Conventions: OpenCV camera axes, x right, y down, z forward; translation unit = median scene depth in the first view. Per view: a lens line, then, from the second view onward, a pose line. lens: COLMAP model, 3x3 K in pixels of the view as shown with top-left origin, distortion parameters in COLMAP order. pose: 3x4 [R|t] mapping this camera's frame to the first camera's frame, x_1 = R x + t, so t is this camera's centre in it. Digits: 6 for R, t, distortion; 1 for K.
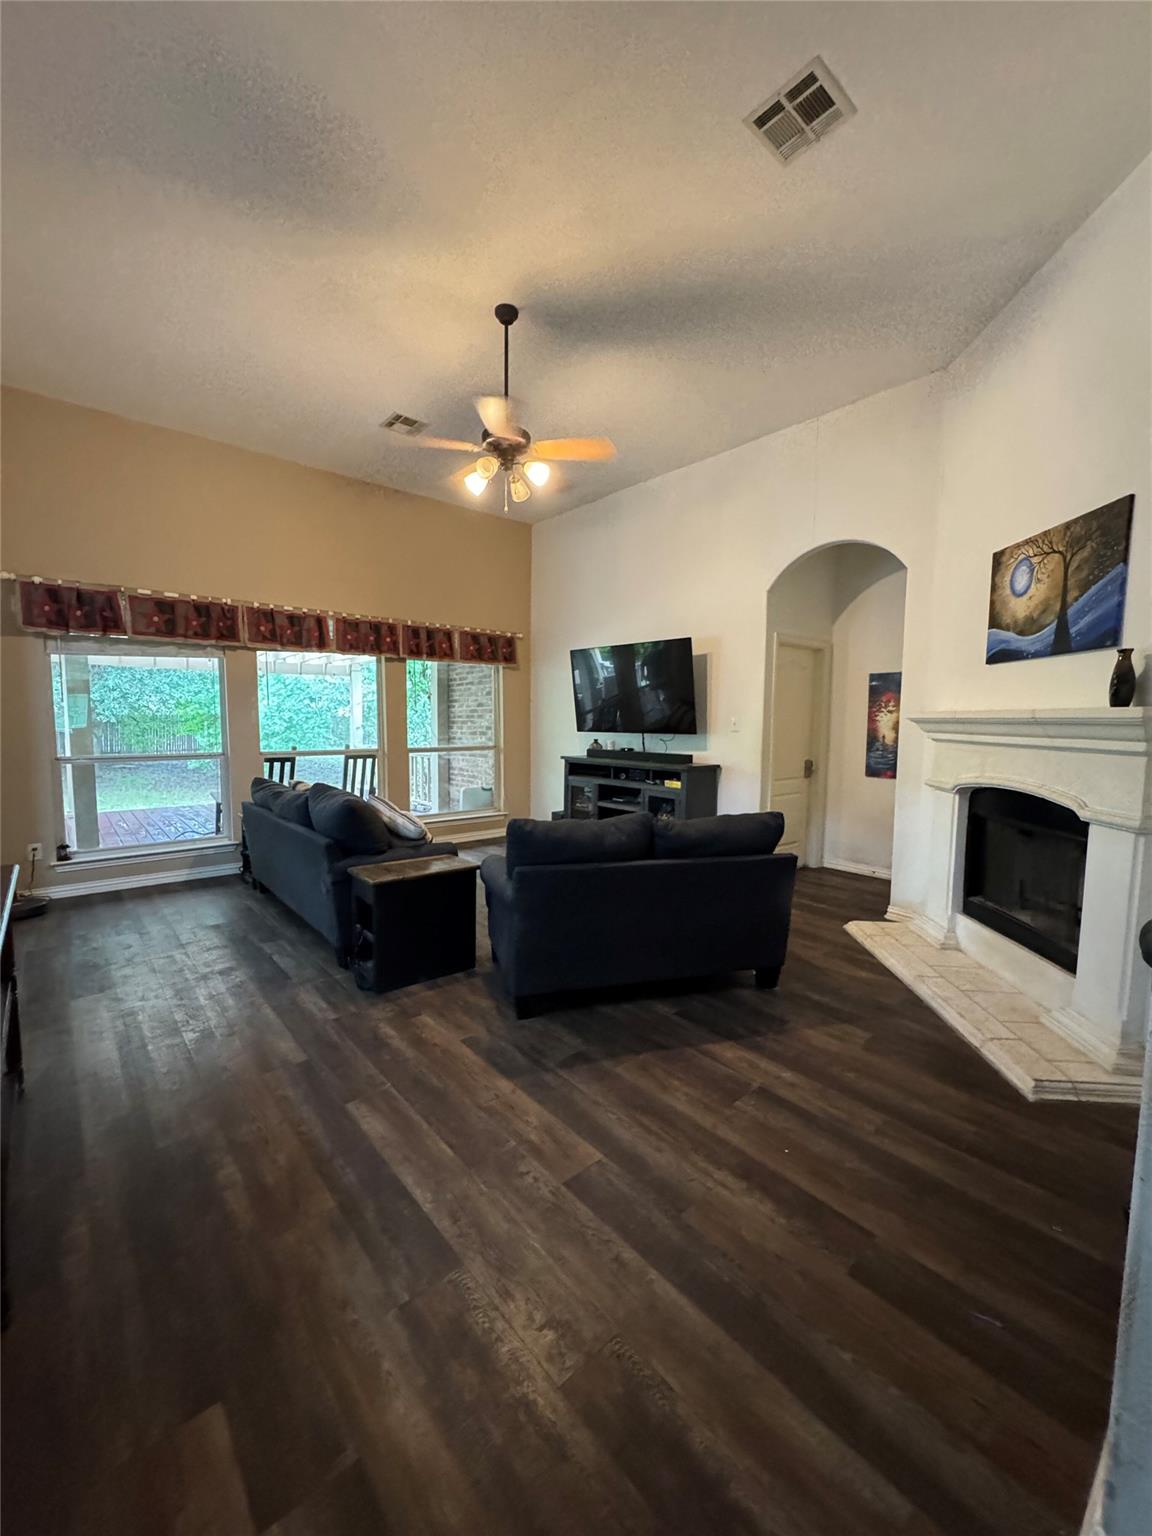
lens RADIAL K [[612.5, 0, 573.5], [0, 612.5, 766.1], [0, 0, 1]] dist [-0.000678, 0.000037]
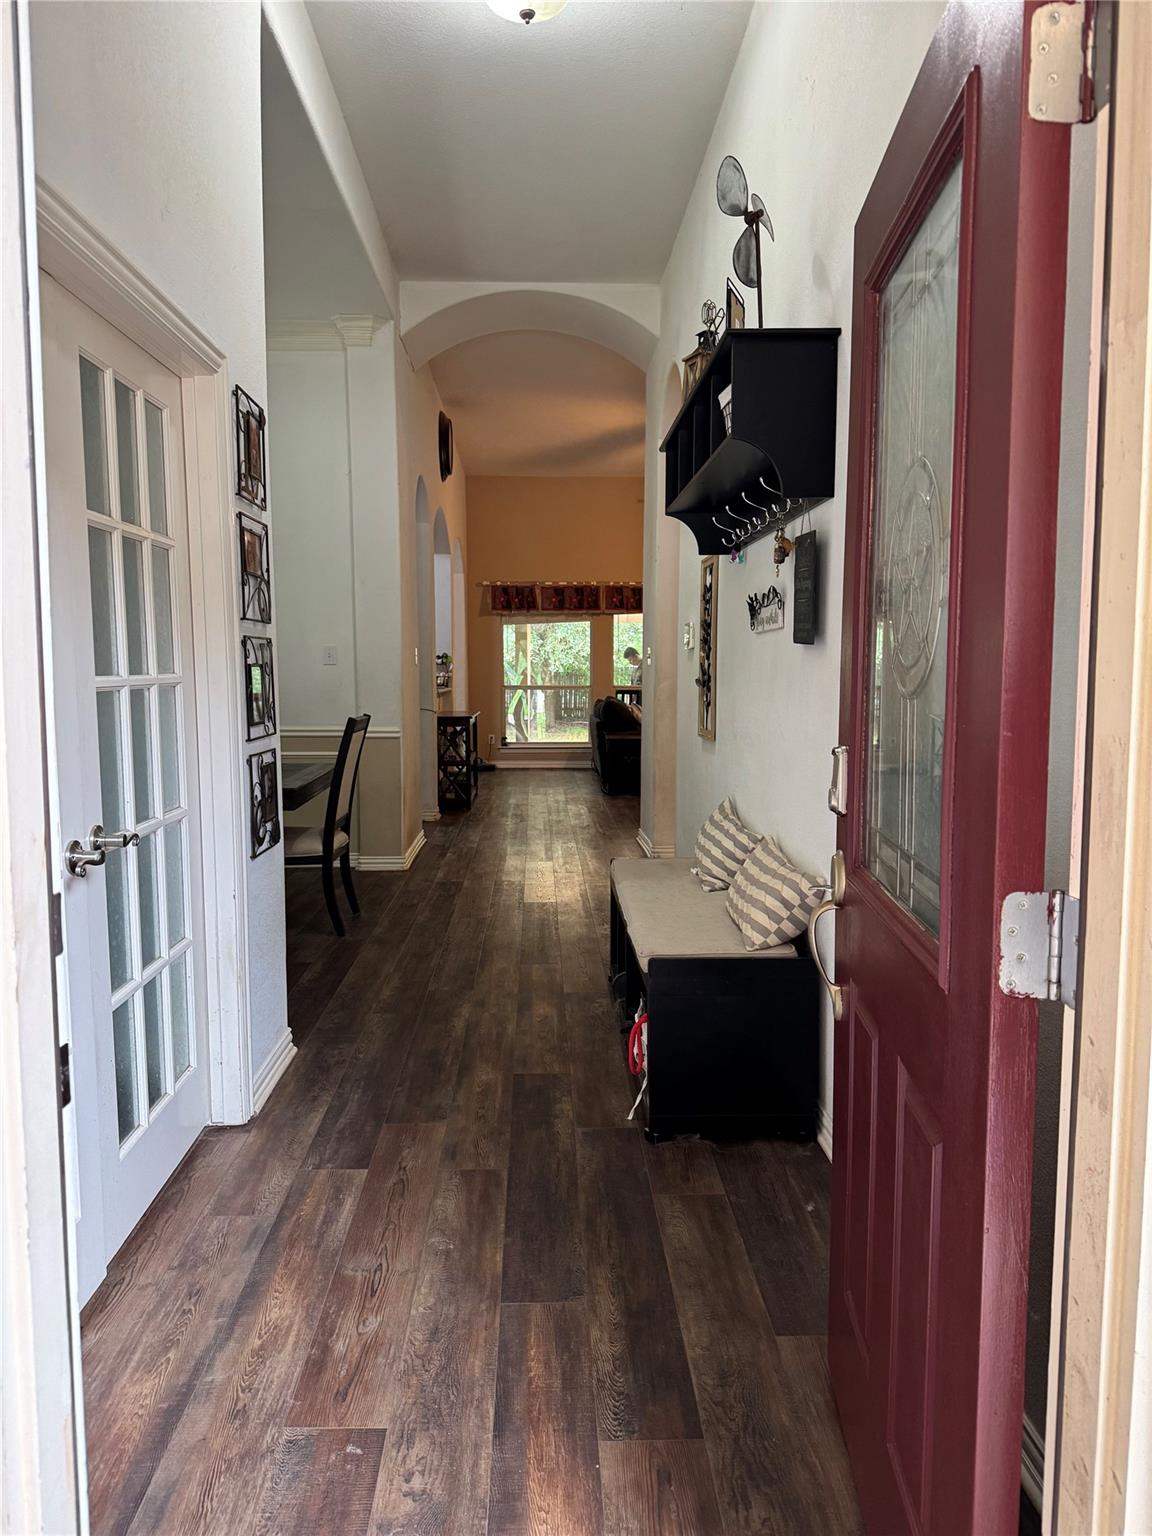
lens RADIAL K [[1073.1, 0, 576.4], [0, 1073.1, 767.9], [0, 0, 1]] dist [0.000334, 0.000015]
pose [[0.782600, 0.044761, -0.620913, 1.075276], [-0.039000, 0.998978, 0.022861, 0.125848], [0.621302, 0.006325, 0.783546, -1.106237]]
